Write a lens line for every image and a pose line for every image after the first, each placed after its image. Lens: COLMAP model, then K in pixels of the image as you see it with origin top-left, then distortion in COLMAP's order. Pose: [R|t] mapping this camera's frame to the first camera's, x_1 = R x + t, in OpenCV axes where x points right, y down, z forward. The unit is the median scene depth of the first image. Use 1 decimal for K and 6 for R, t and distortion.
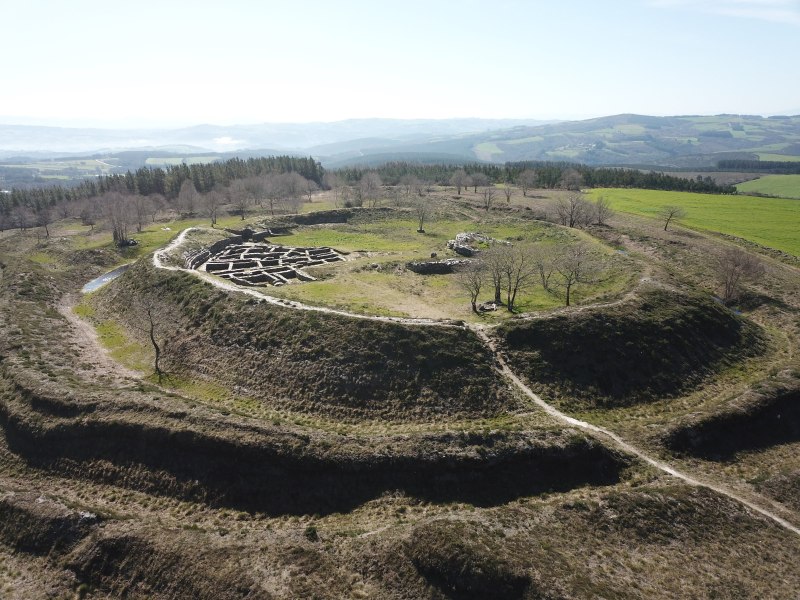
lens RADIAL K [[633.2, 0, 382.7], [0, 633.2, 300.3], [0, 0, 1]] dist [0.006017, 0.013491]
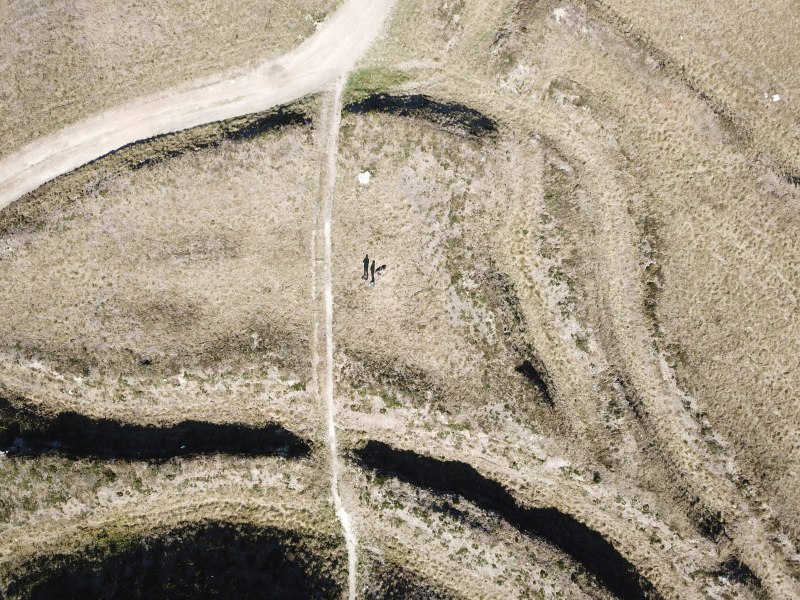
lens RADIAL K [[633.2, 0, 382.7], [0, 633.2, 300.3], [0, 0, 1]] dist [0.006017, 0.013491]
pose [[-0.898471, -0.437373, 0.038127, 0.417932], [0.132223, -0.186759, 0.973467, -0.965659], [-0.418648, 0.879674, 0.225628, 0.397542]]
